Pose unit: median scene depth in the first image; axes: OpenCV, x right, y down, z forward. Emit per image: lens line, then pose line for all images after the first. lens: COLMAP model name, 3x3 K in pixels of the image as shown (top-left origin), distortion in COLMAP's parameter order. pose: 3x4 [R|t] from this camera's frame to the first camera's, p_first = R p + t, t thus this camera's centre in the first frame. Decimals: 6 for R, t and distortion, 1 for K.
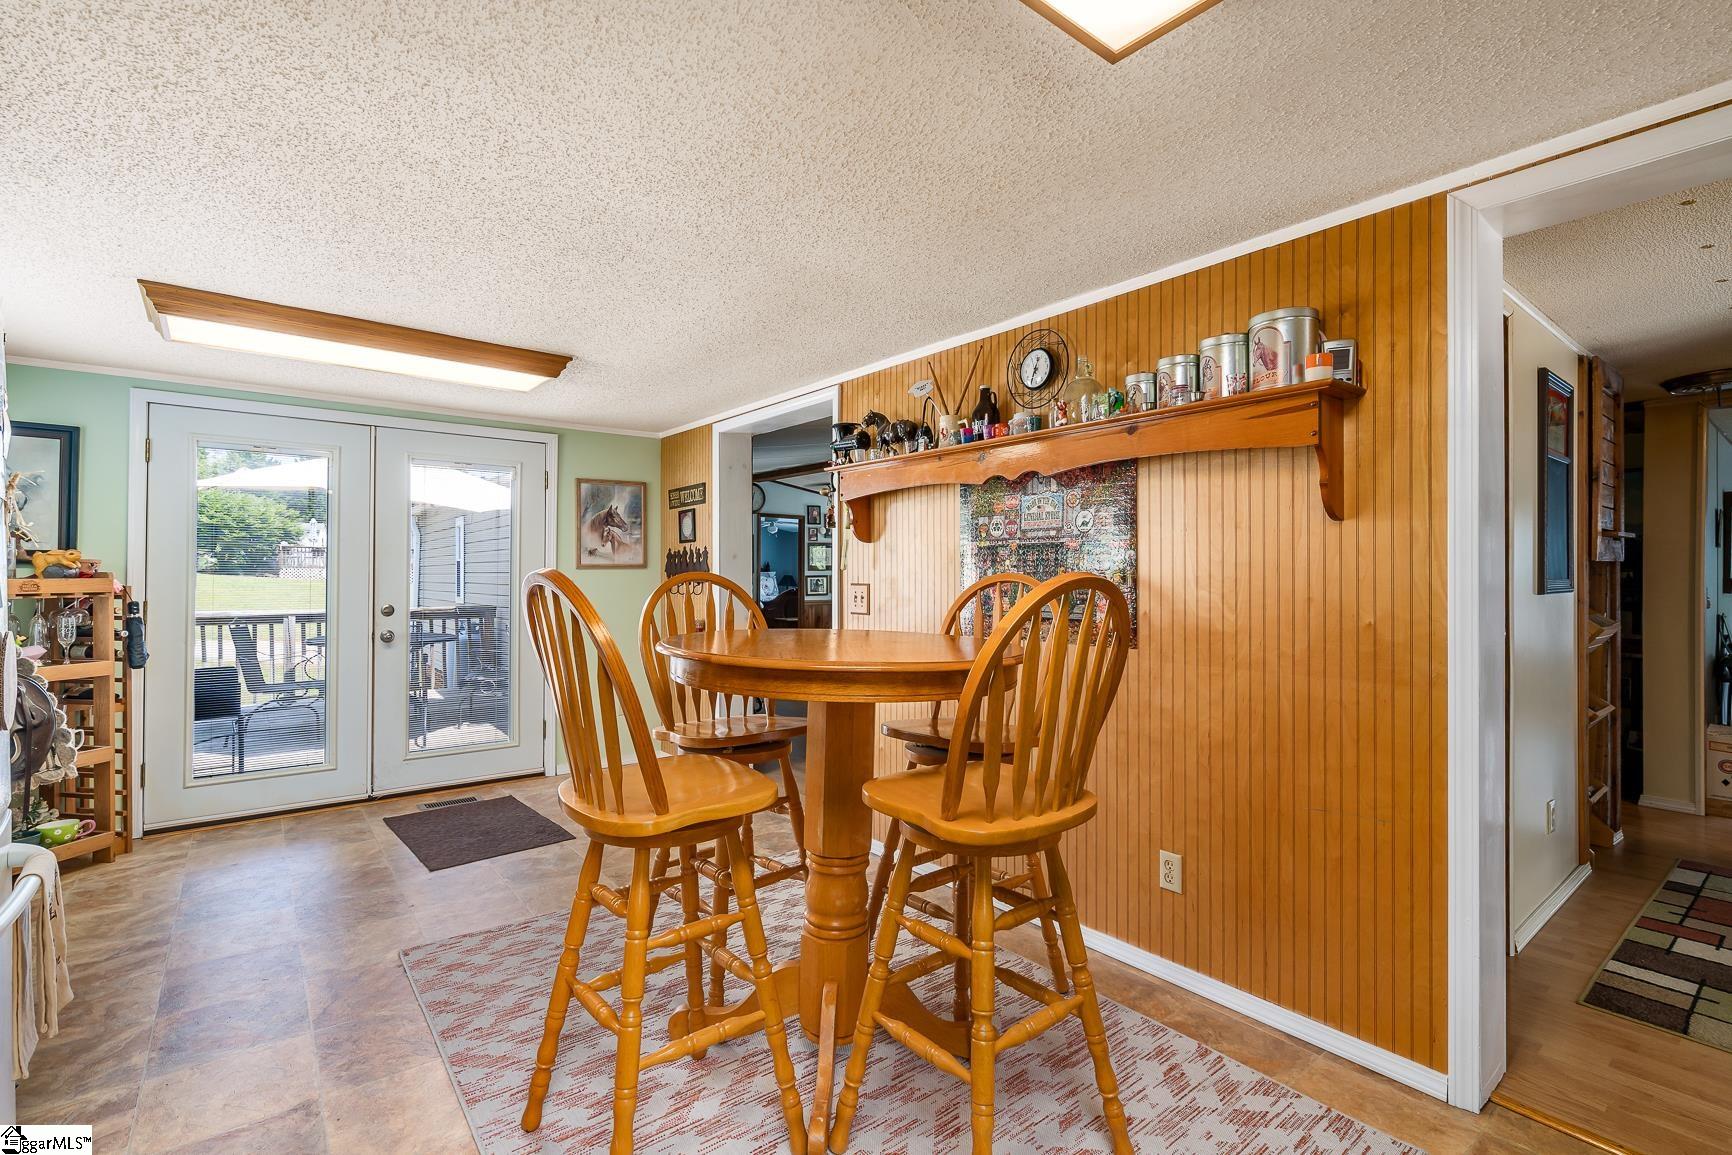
lens RADIAL K [[796.5, 0, 858.4], [0, 796.5, 582.7], [0, 0, 1]] dist [0.002657, 0.000376]
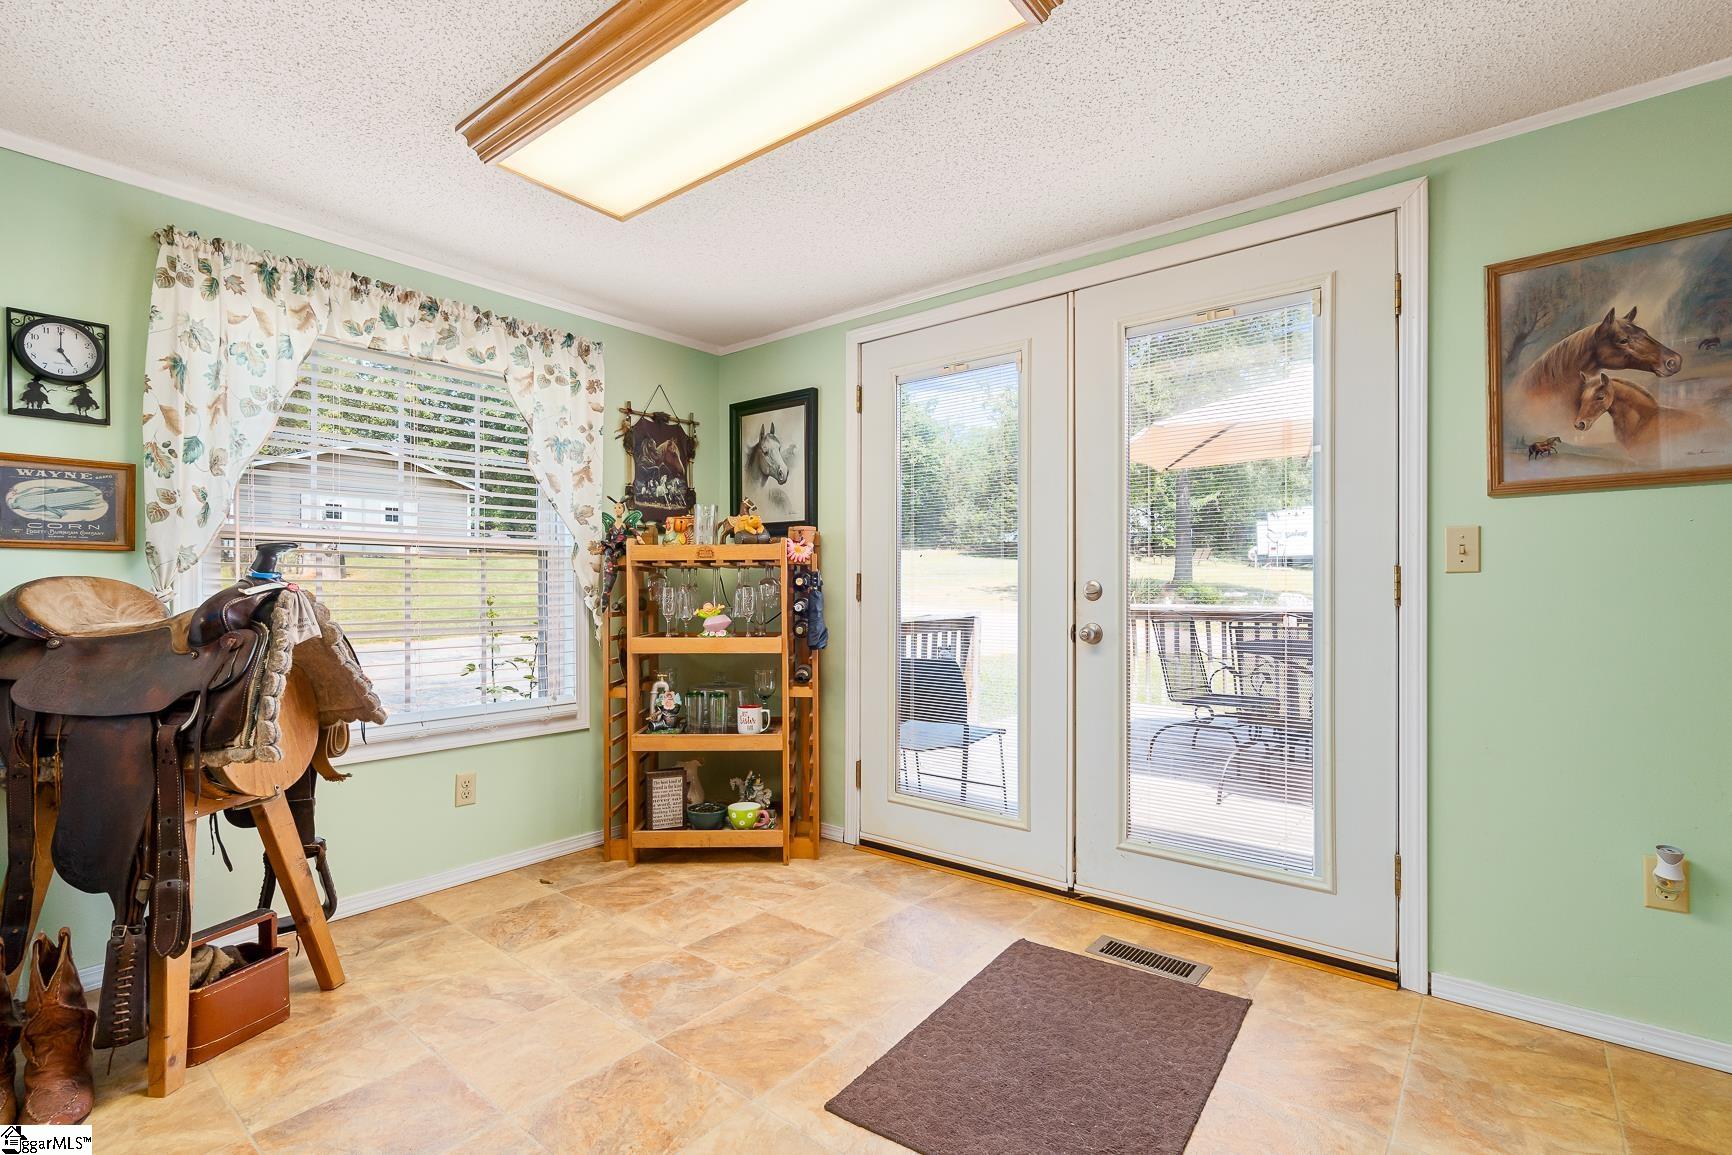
lens RADIAL K [[796.5, 0, 858.4], [0, 796.5, 582.7], [0, 0, 1]] dist [0.002657, 0.000376]
pose [[0.219417, -0.008521, -0.975594, -0.047223], [-0.004273, 0.999944, -0.009694, 0.040639], [0.975622, 0.006296, 0.219368, 0.796352]]
